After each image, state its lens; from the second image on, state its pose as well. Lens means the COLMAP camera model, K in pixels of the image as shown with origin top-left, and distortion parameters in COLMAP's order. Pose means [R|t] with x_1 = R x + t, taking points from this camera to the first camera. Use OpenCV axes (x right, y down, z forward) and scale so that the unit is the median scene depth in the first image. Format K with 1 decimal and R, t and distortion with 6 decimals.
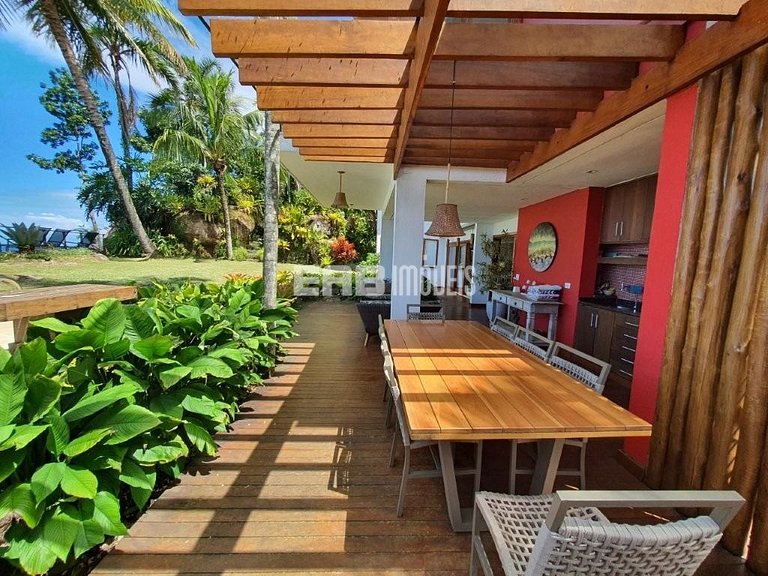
lens RADIAL K [[304.1, 0, 379.8], [0, 304.1, 289.3], [0, 0, 1]] dist [-0.001178, -0.001231]
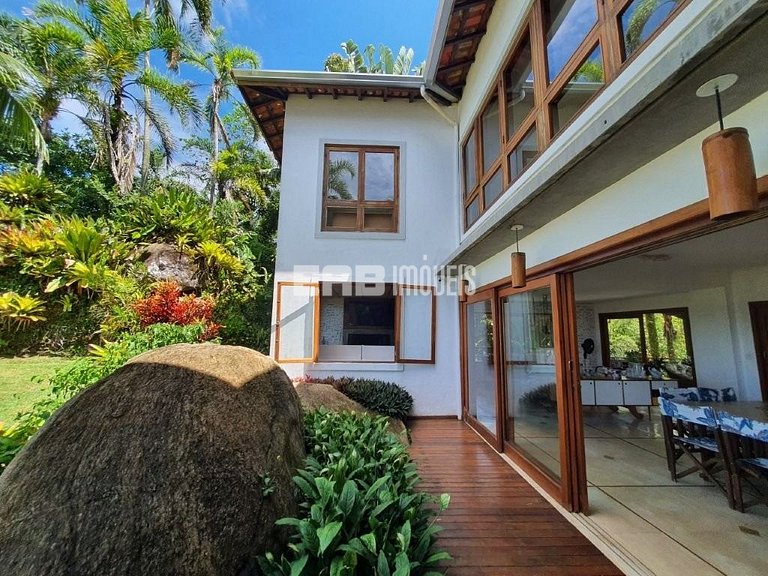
lens RADIAL K [[304.1, 0, 378.3], [0, 304.1, 287.8], [0, 0, 1]] dist [-0.001178, -0.001231]
pose [[0.999914, -0.013097, -0.000419, 0.158953], [0.012593, 0.969290, -0.245596, -0.093597], [0.003623, 0.245570, 0.969372, 0.820651]]
